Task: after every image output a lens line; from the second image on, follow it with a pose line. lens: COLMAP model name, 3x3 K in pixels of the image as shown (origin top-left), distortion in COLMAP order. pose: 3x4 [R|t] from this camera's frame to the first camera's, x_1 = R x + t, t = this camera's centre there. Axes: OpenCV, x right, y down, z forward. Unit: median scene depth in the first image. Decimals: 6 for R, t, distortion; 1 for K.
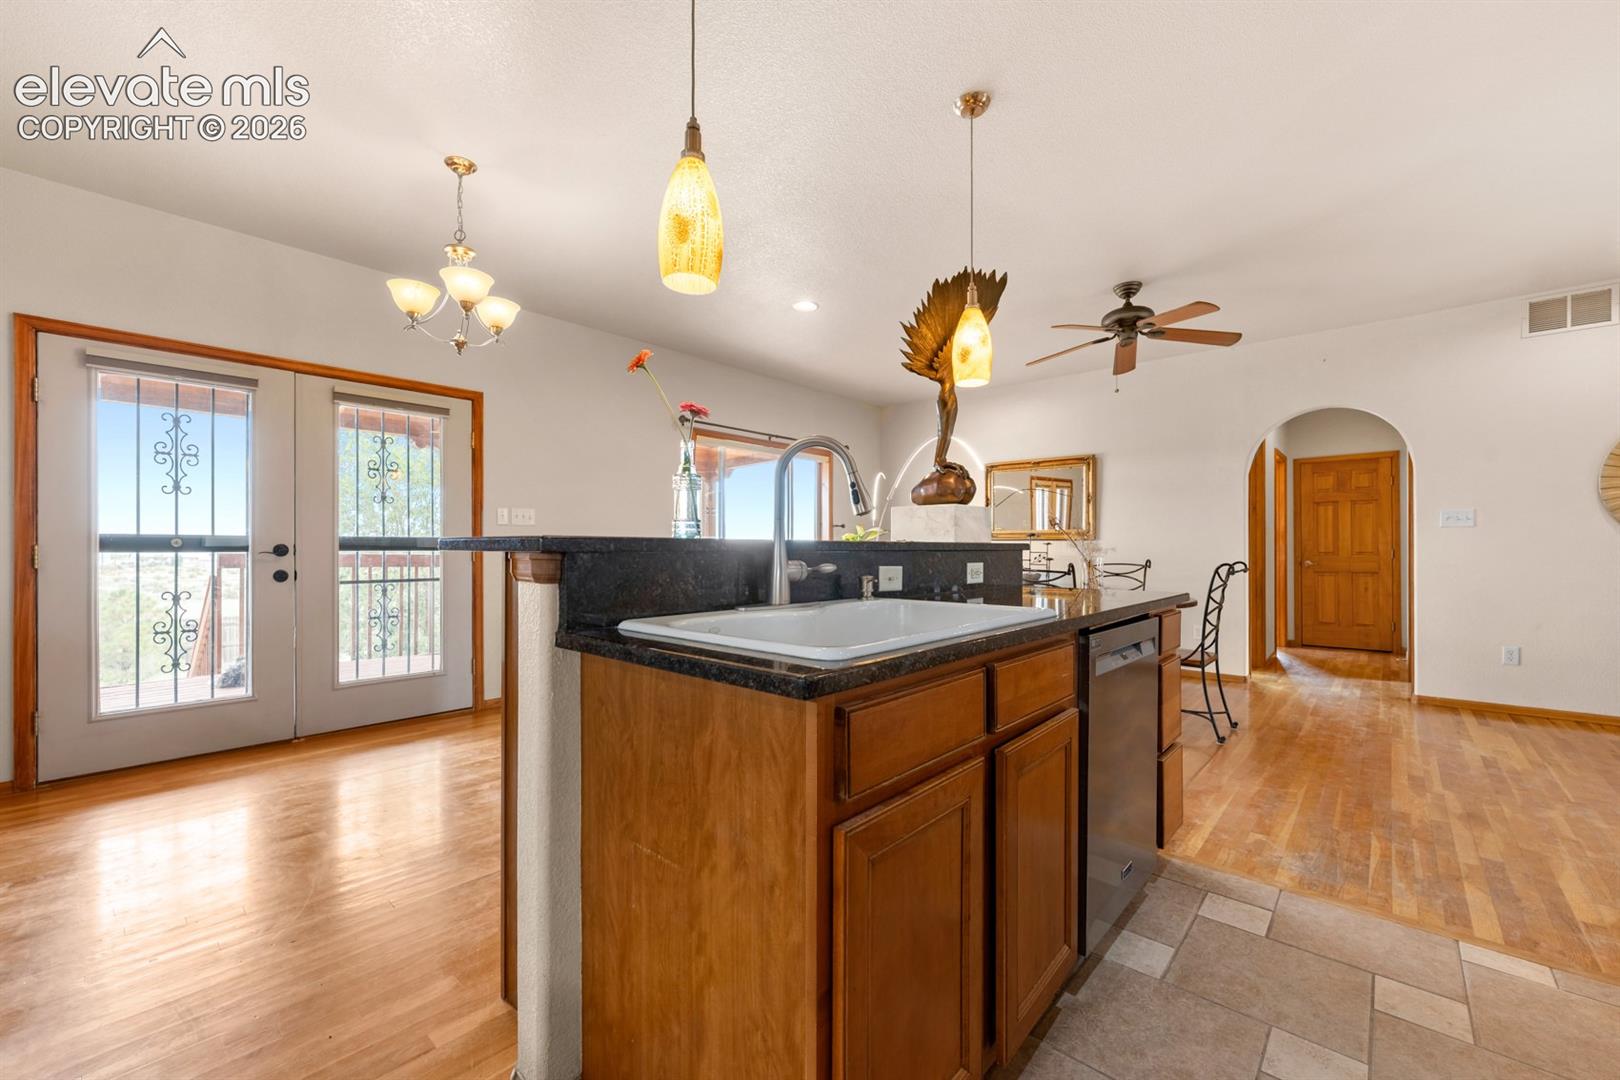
lens RADIAL K [[645.5, 0, 807.0], [0, 645.5, 542.8], [0, 0, 1]] dist [0.001860, -0.000268]
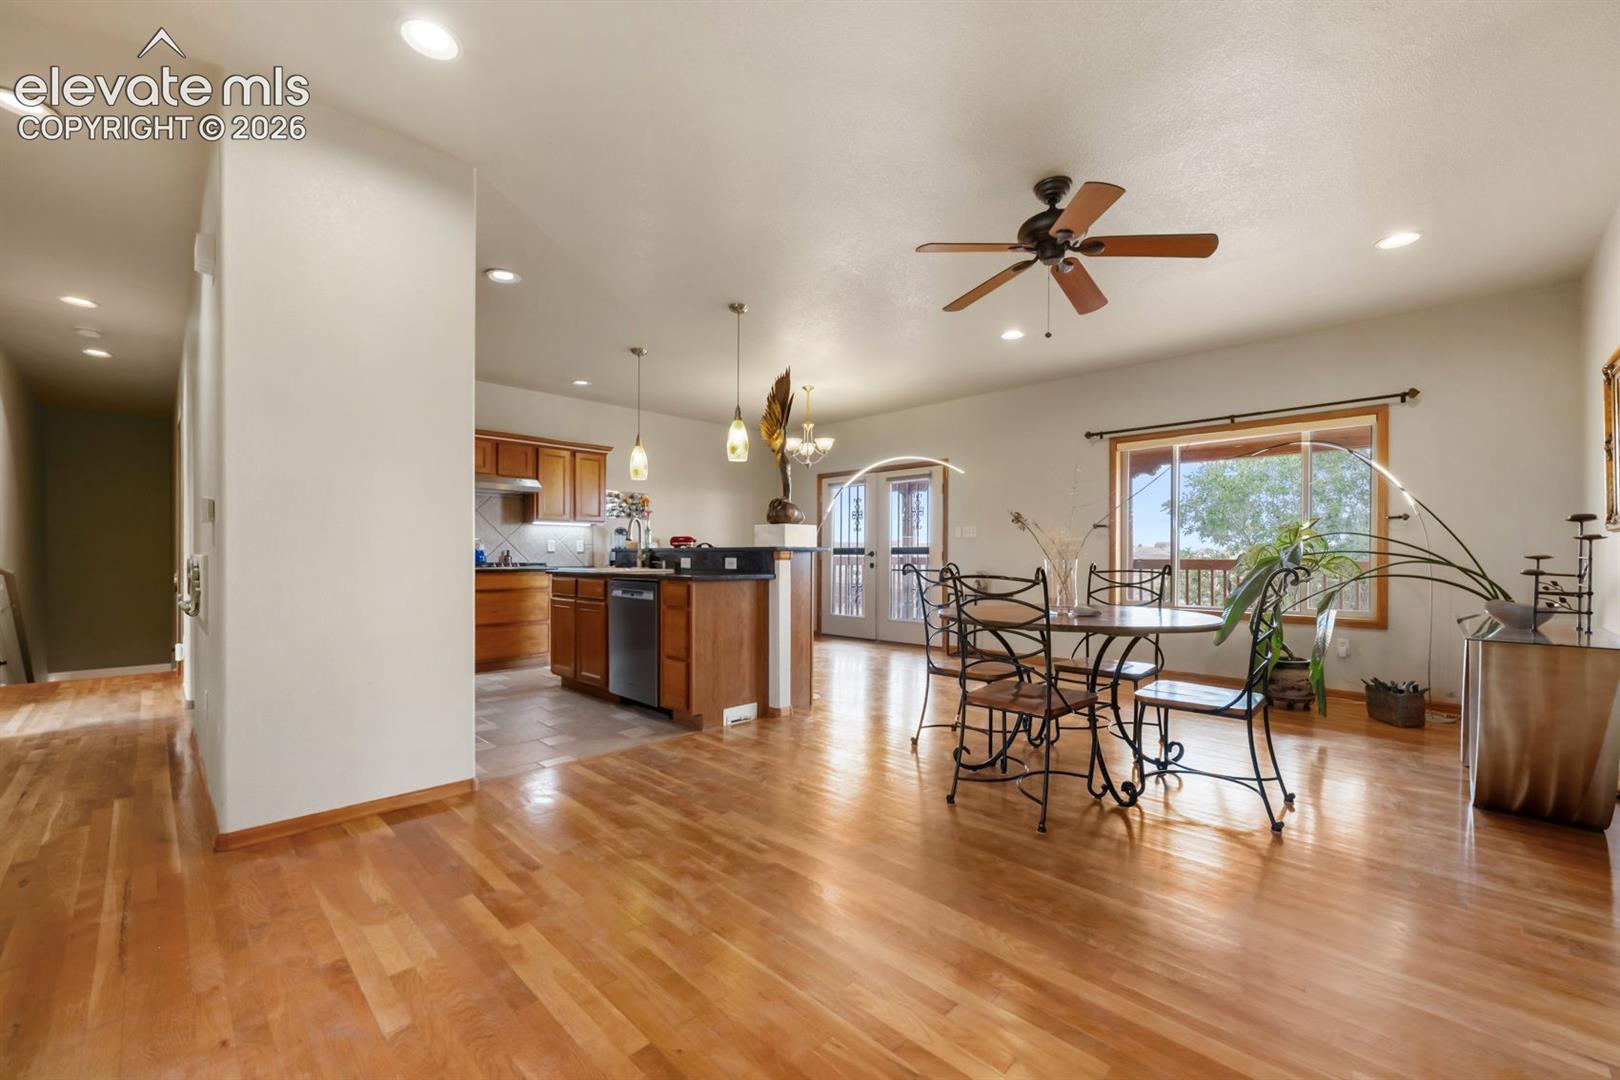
lens RADIAL K [[645.5, 0, 807.4], [0, 645.5, 554.0], [0, 0, 1]] dist [0.001860, -0.000268]
pose [[-0.041956, -0.001519, -0.999118, 1.852914], [0.004161, 0.999990, -0.001696, 0.019959], [0.999111, -0.004229, -0.041949, 1.136423]]
